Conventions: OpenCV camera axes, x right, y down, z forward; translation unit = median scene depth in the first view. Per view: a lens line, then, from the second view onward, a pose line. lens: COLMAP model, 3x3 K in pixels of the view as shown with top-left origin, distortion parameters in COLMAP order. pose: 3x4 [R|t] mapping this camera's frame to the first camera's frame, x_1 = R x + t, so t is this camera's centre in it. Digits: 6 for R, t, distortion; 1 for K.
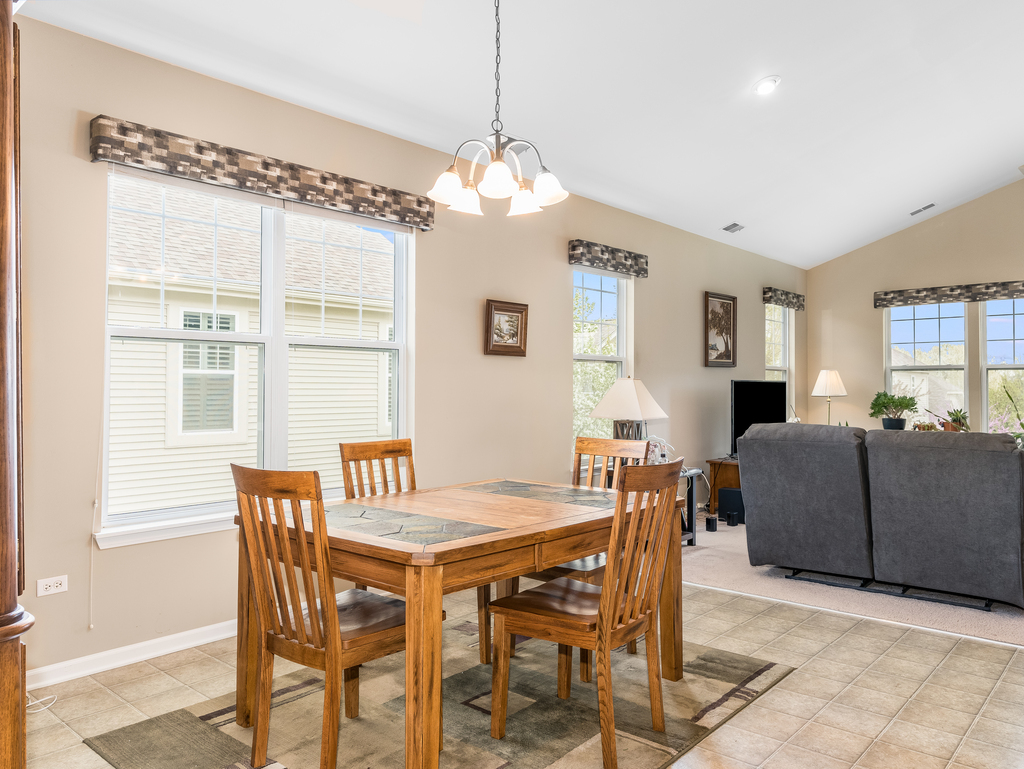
lens RADIAL K [[789.8, 0, 499.7], [0, 789.8, 368.9], [0, 0, 1]] dist [0.003526, 0.003135]
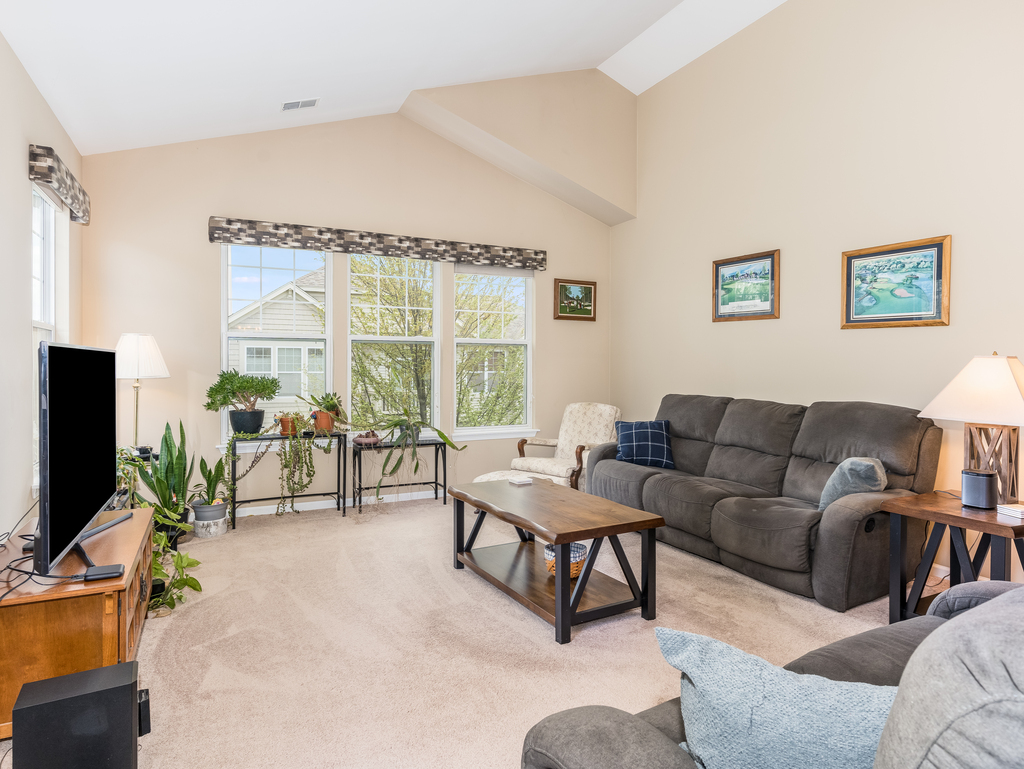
lens RADIAL K [[604.1, 0, 523.3], [0, 604.1, 367.5], [0, 0, 1]] dist [0.002526, -0.001171]
pose [[0.372453, -0.003637, 0.928044, 0.228608], [-0.024814, 0.999596, 0.013876, 0.027719], [-0.927719, -0.028197, 0.372212, 1.194047]]
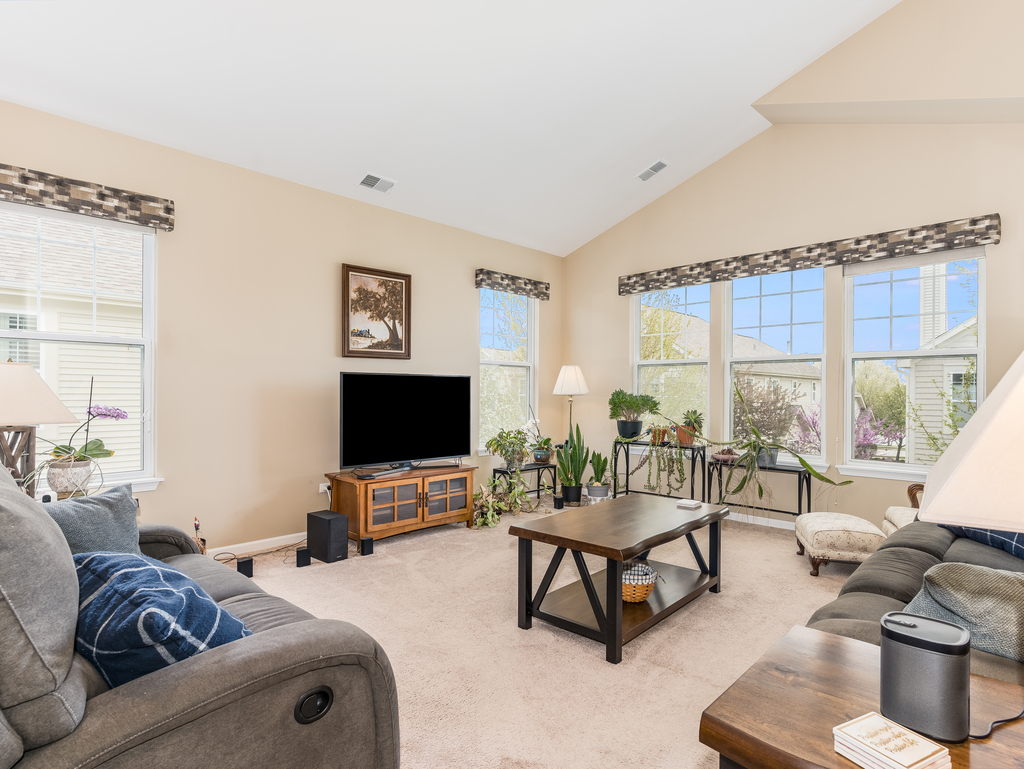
lens RADIAL K [[562.4, 0, 515.0], [0, 562.4, 388.0], [0, 0, 1]] dist [0.005682, 0.001981]
pose [[0.997784, 0.002566, -0.066481, 0.830633], [-0.001522, 0.999875, 0.015753, 0.034846], [0.066513, -0.015617, 0.997663, 0.759361]]
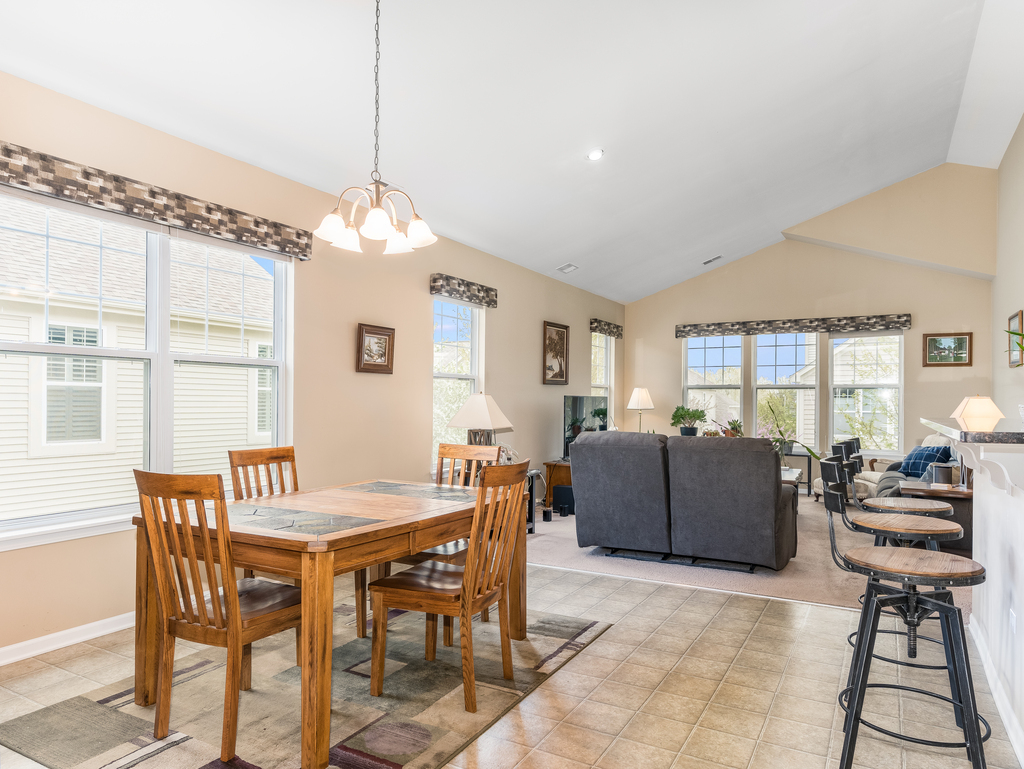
lens RADIAL K [[705.7, 0, 513.1], [0, 705.7, 400.2], [0, 0, 1]] dist [0.000793, 0.005584]
pose [[0.976598, 0.005149, 0.215012, -0.021755], [-0.010080, 0.999711, 0.021847, -0.002451], [-0.214837, -0.023503, 0.976367, -0.049371]]
